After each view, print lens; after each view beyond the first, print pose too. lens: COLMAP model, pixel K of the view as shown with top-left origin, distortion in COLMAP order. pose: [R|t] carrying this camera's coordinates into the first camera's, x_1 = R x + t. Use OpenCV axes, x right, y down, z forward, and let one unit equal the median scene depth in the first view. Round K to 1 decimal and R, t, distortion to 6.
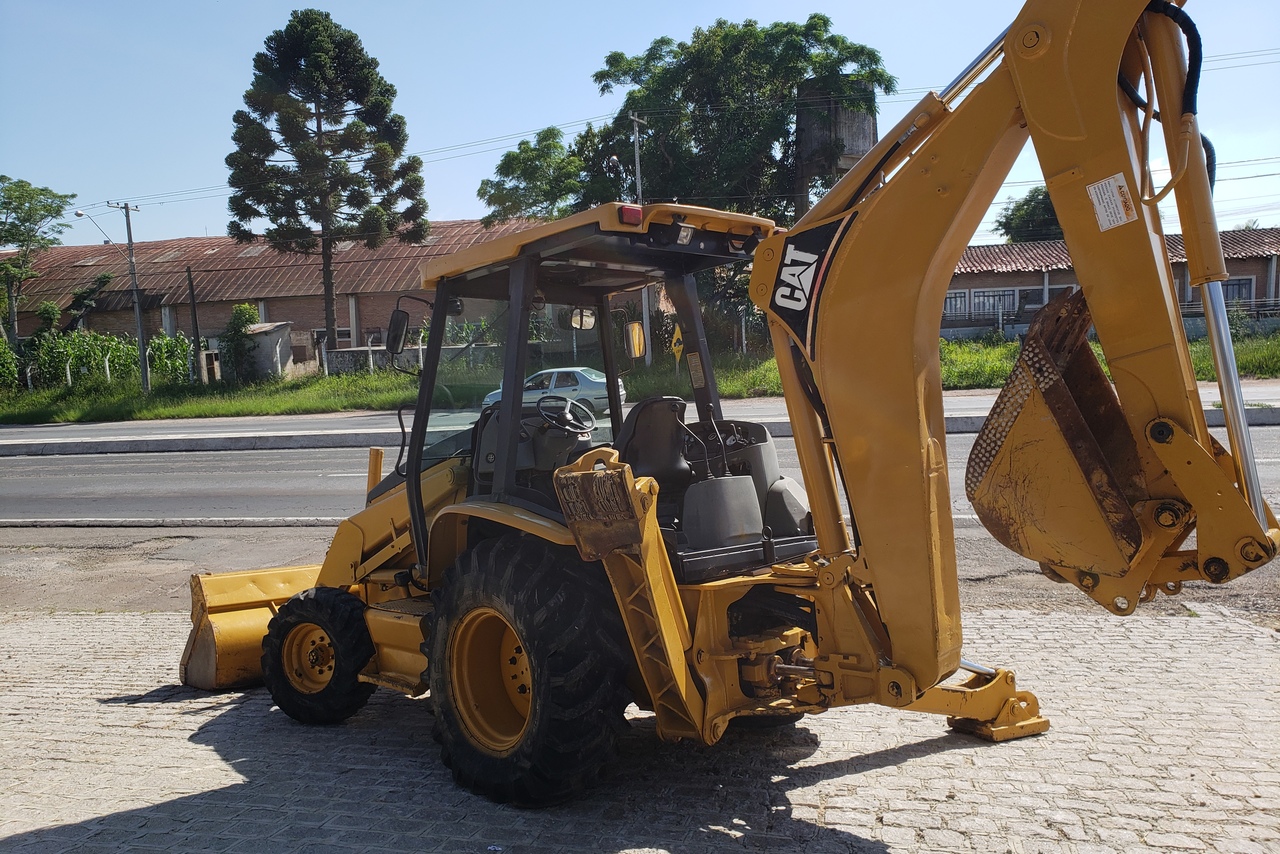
lens RADIAL K [[988.4, 0, 635.0], [0, 988.4, 418.2], [0, 0, 1]] dist [0.045699, -0.007353]
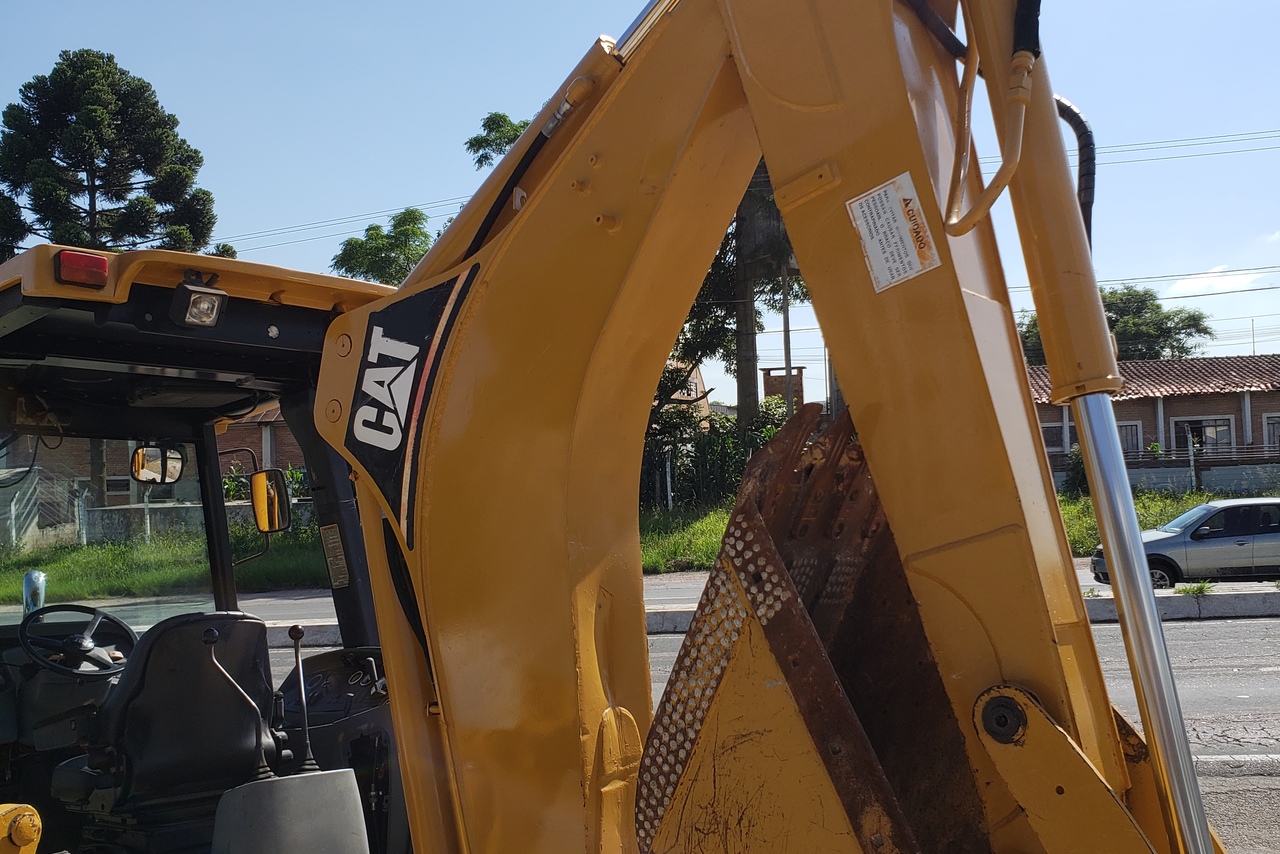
lens RADIAL K [[1309.7, 0, 644.4], [0, 1309.7, 424.5], [0, 0, 1]] dist [0.097001, 0.000000]
pose [[0.997763, 0.003265, 0.066767, 0.236913], [0.005445, 0.991518, -0.129855, -0.030603], [-0.066625, 0.129928, 0.989283, 0.291037]]
